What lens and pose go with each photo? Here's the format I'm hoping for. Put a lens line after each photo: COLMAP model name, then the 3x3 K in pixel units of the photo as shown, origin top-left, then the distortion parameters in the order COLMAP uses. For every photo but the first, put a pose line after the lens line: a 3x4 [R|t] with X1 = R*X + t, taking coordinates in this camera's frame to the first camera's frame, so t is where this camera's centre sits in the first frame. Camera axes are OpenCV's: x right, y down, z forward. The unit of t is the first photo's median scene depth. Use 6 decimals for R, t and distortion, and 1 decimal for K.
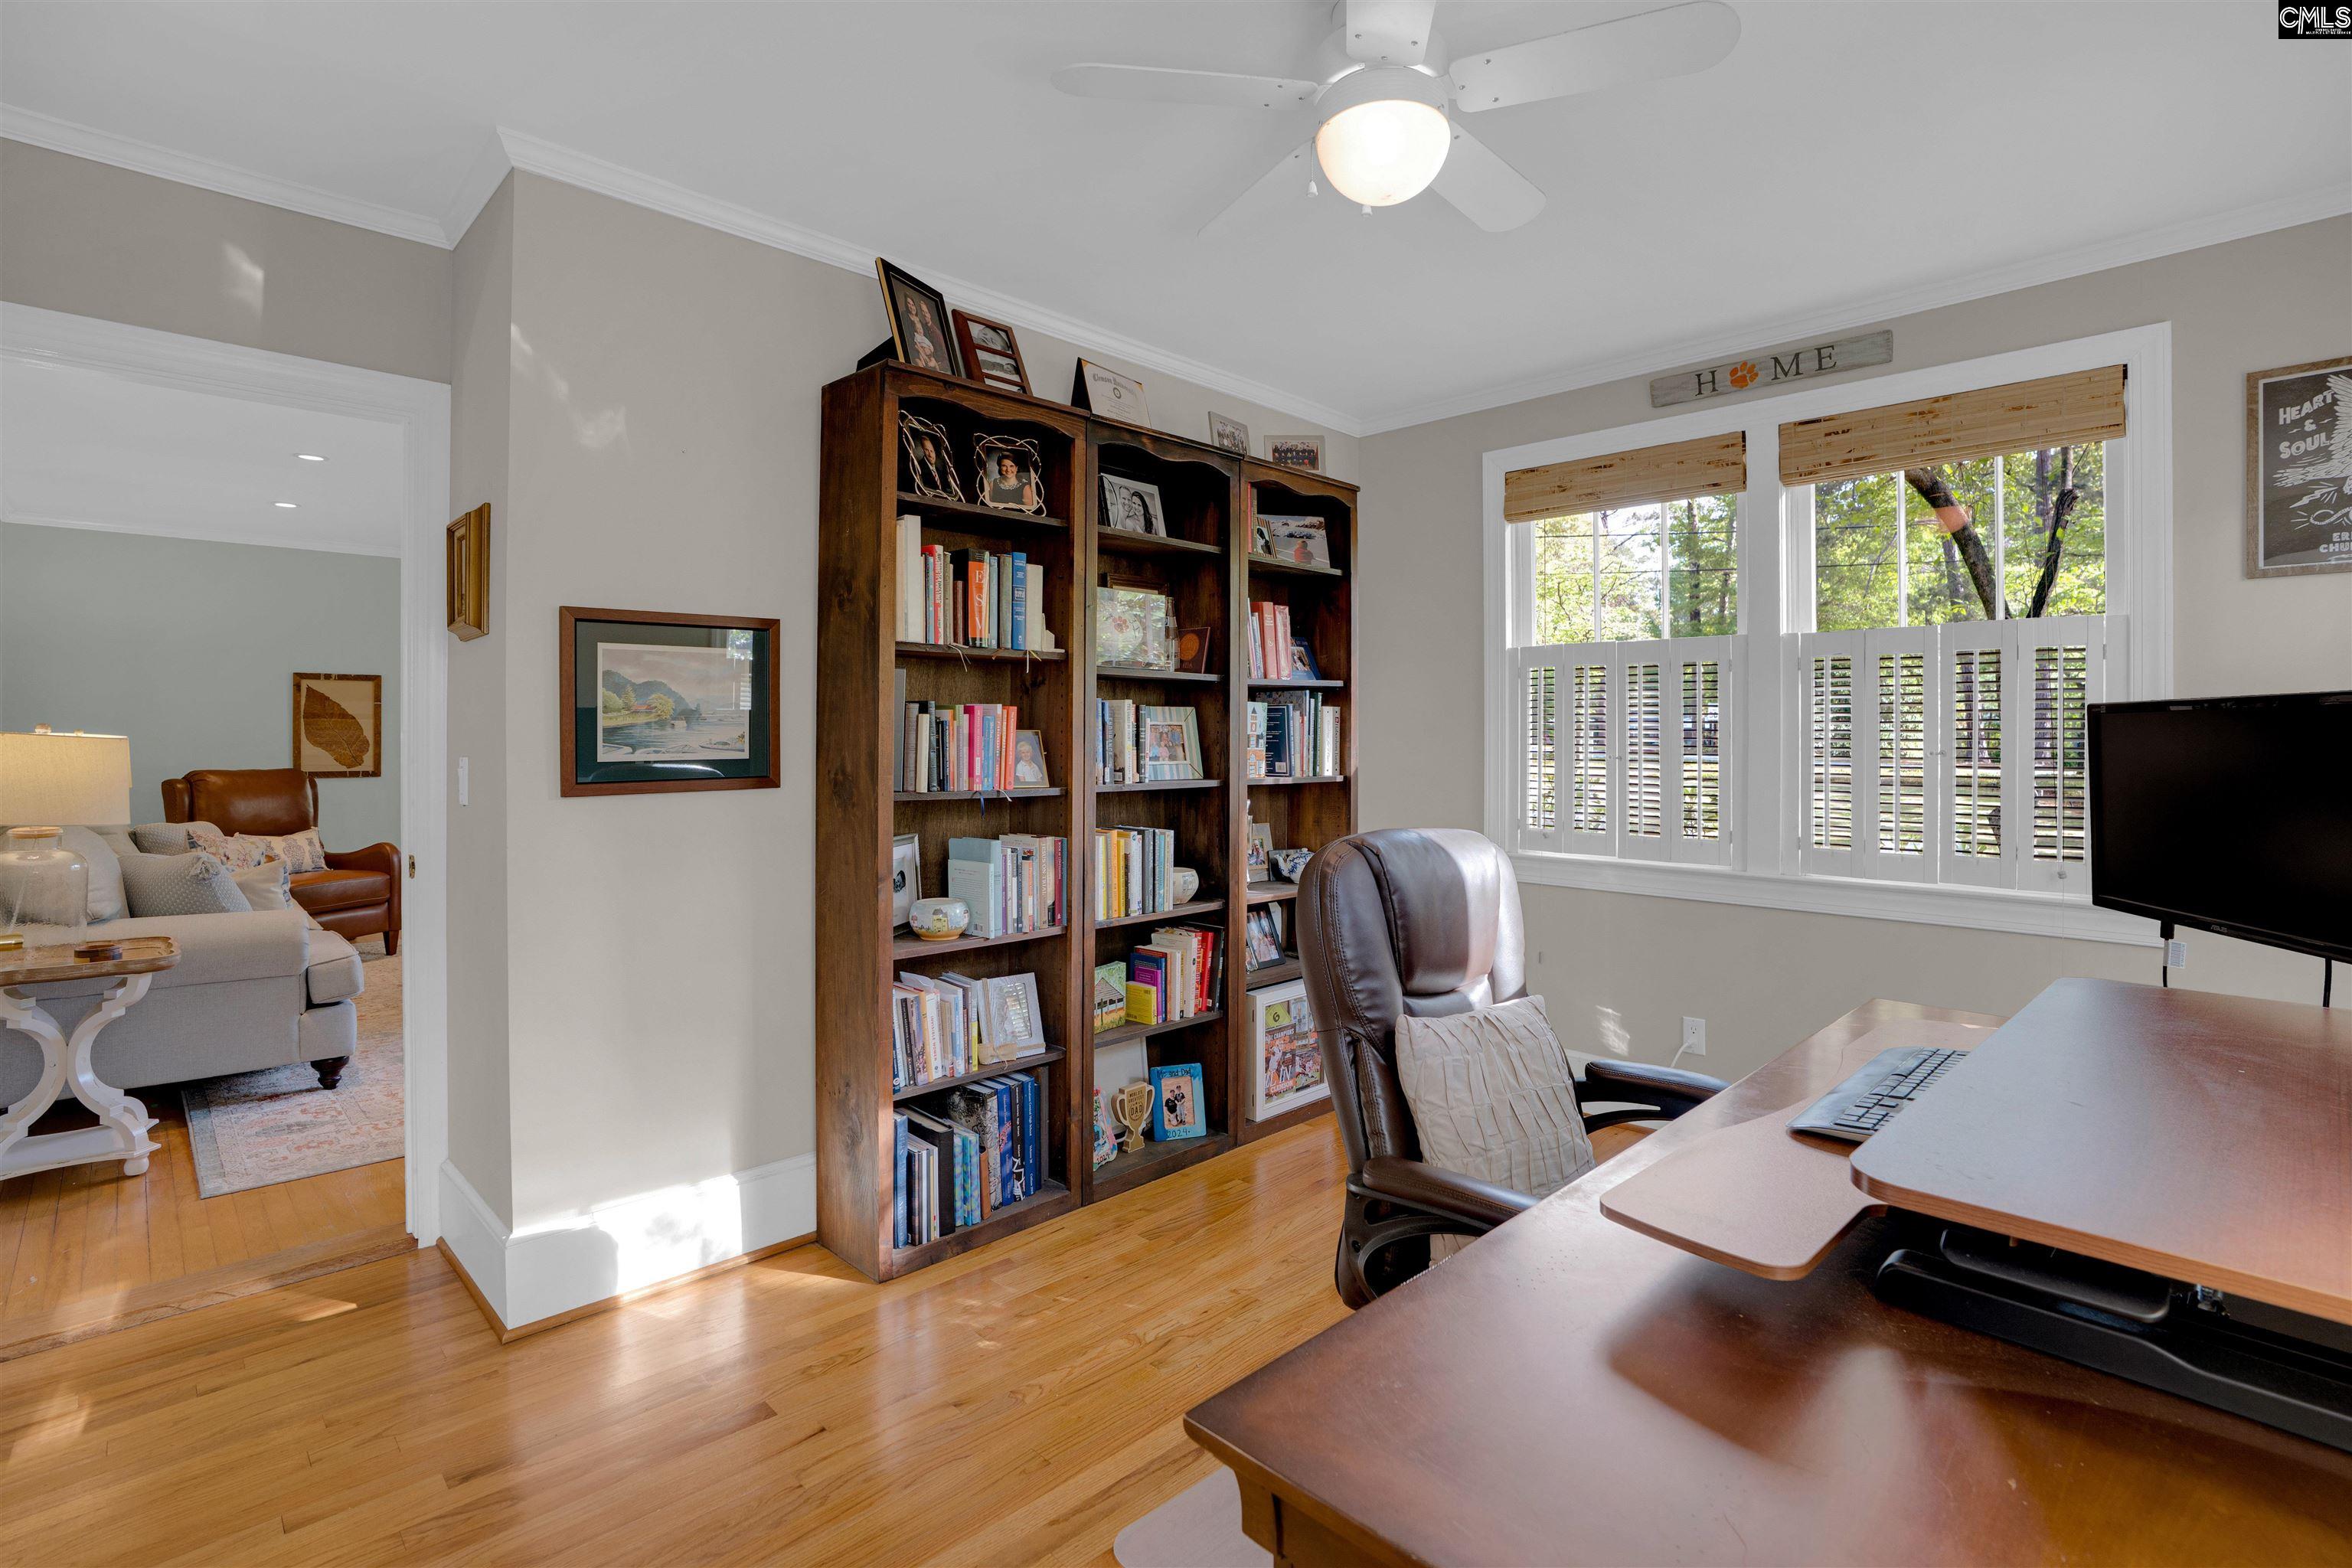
lens RADIAL K [[1171.6, 0, 1206.3], [0, 1171.6, 736.3], [0, 0, 1]] dist [-0.000027, 0.000767]
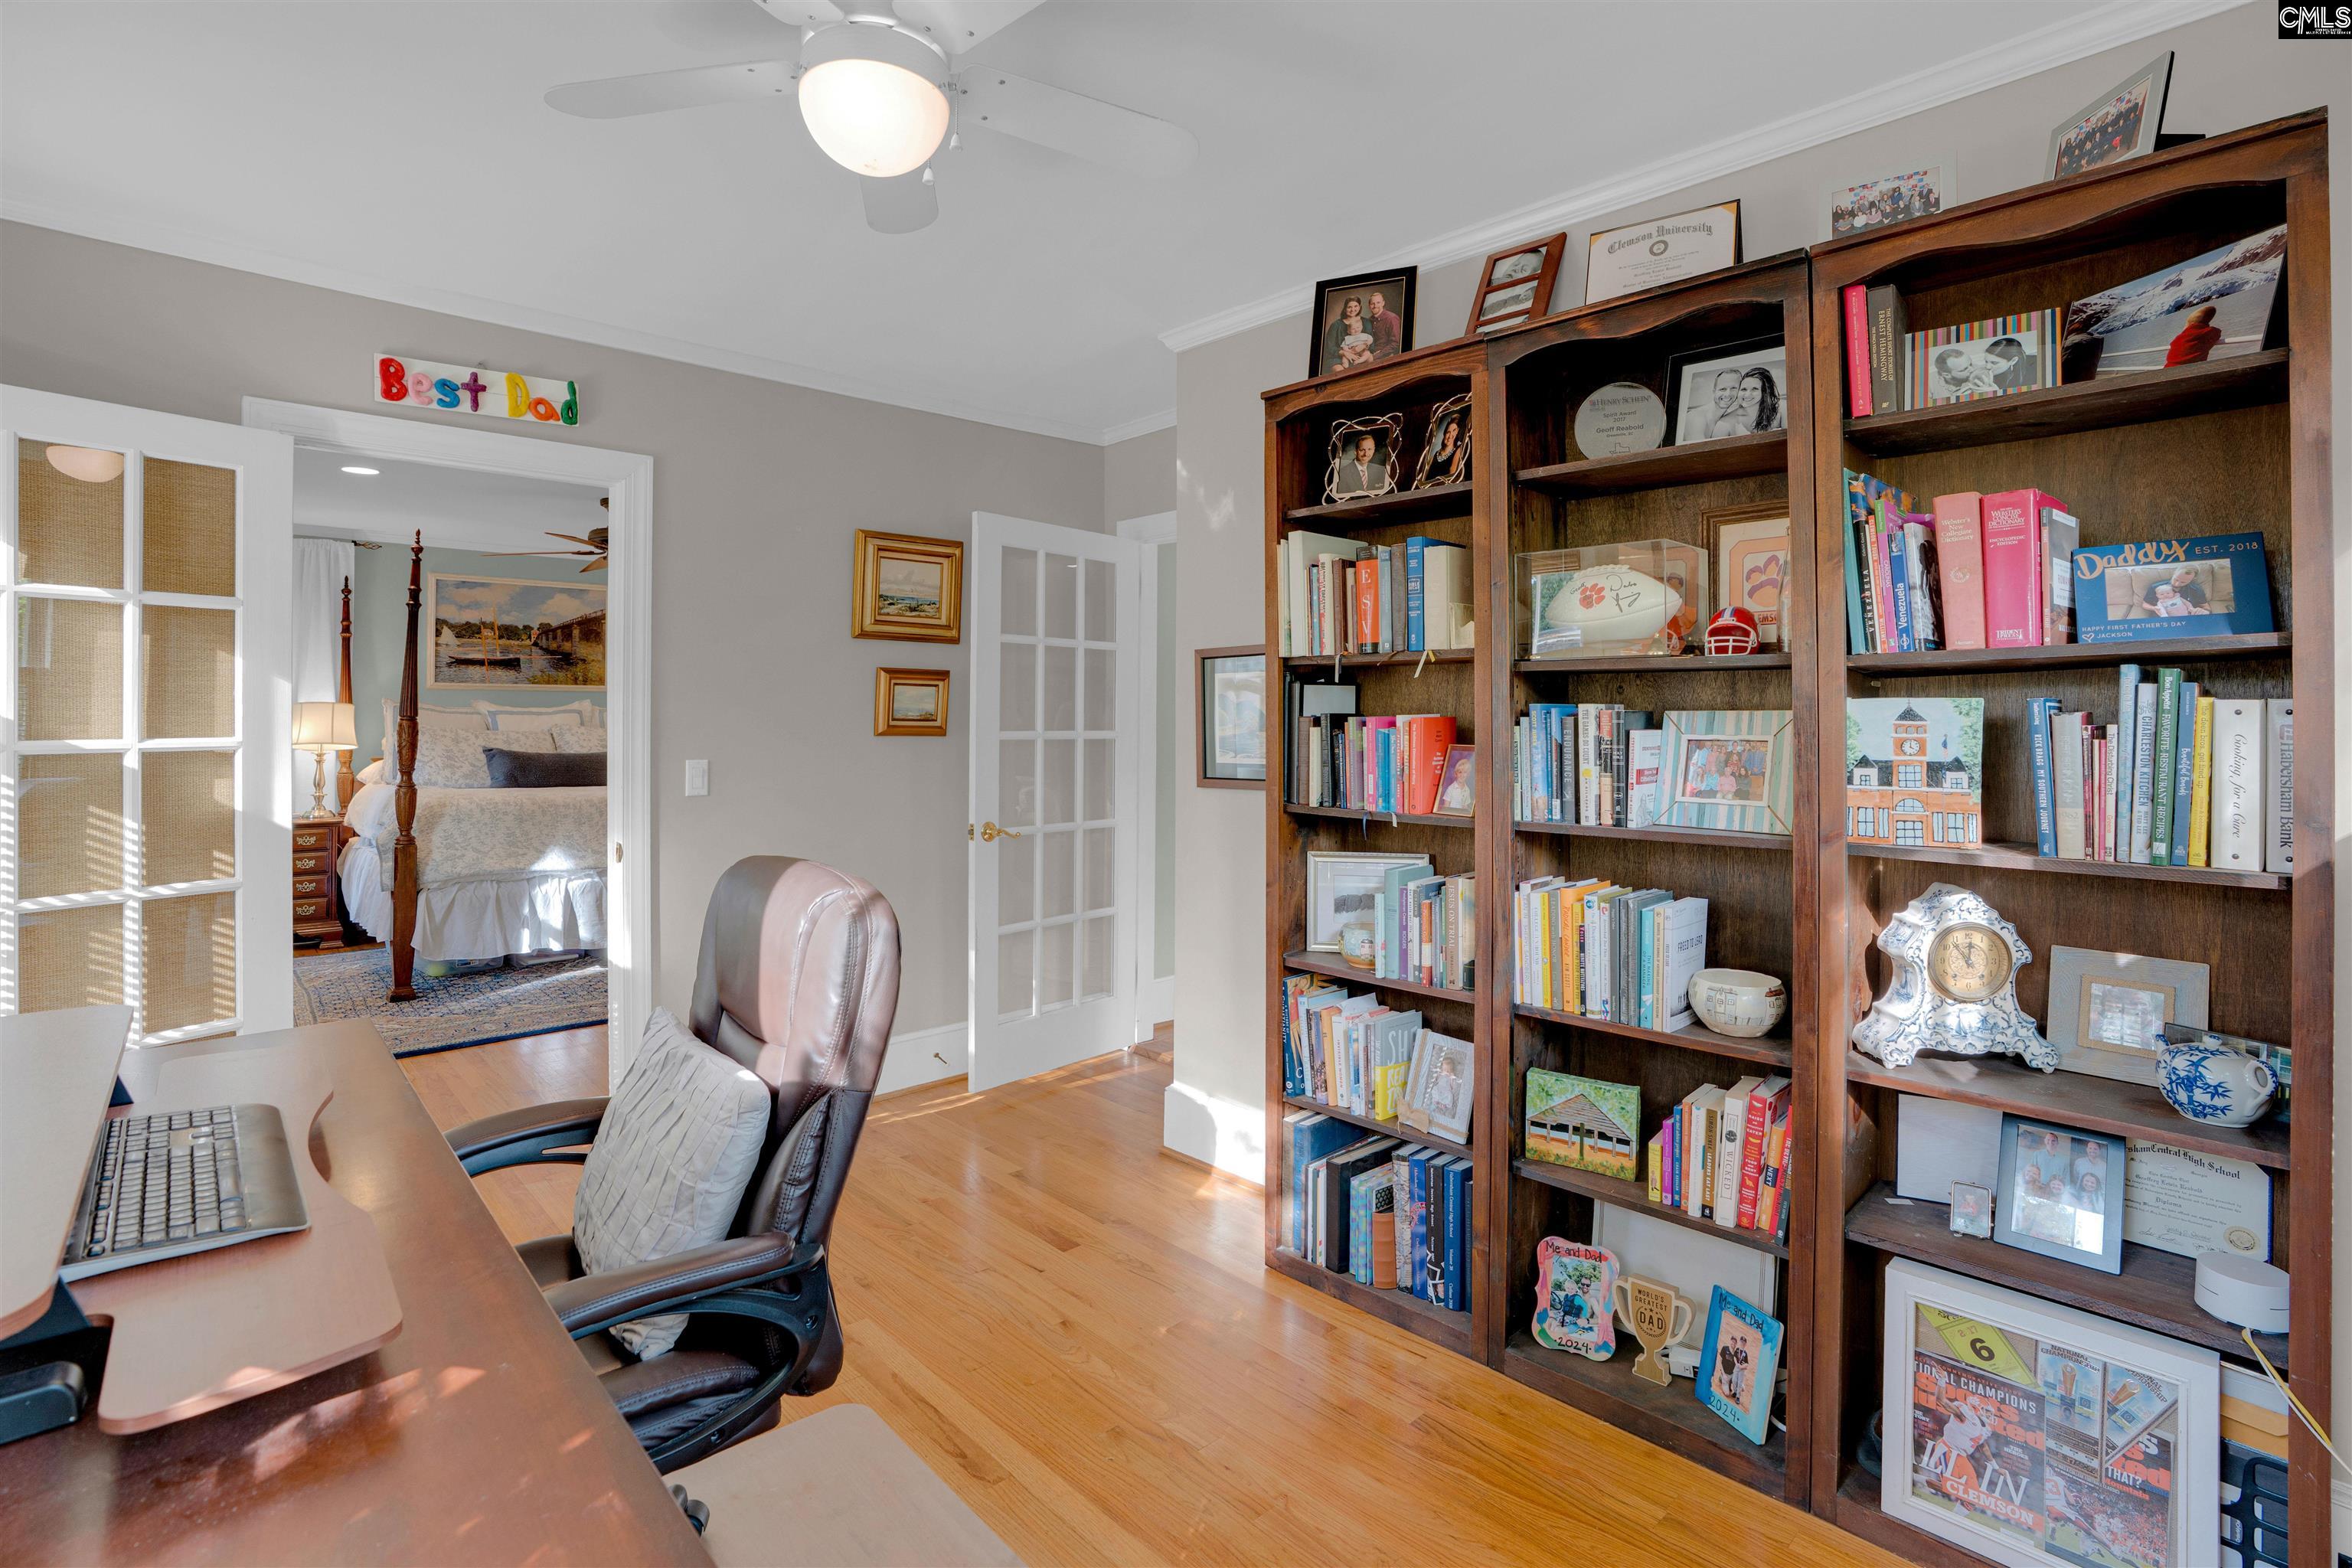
lens RADIAL K [[1171.6, 0, 1206.3], [0, 1171.6, 736.3], [0, 0, 1]] dist [-0.000027, 0.000767]
pose [[-0.032812, 0.008204, -0.999428, 0.697301], [-0.011083, 0.999902, 0.008571, -0.017128], [0.999400, 0.011358, -0.032718, 0.876878]]
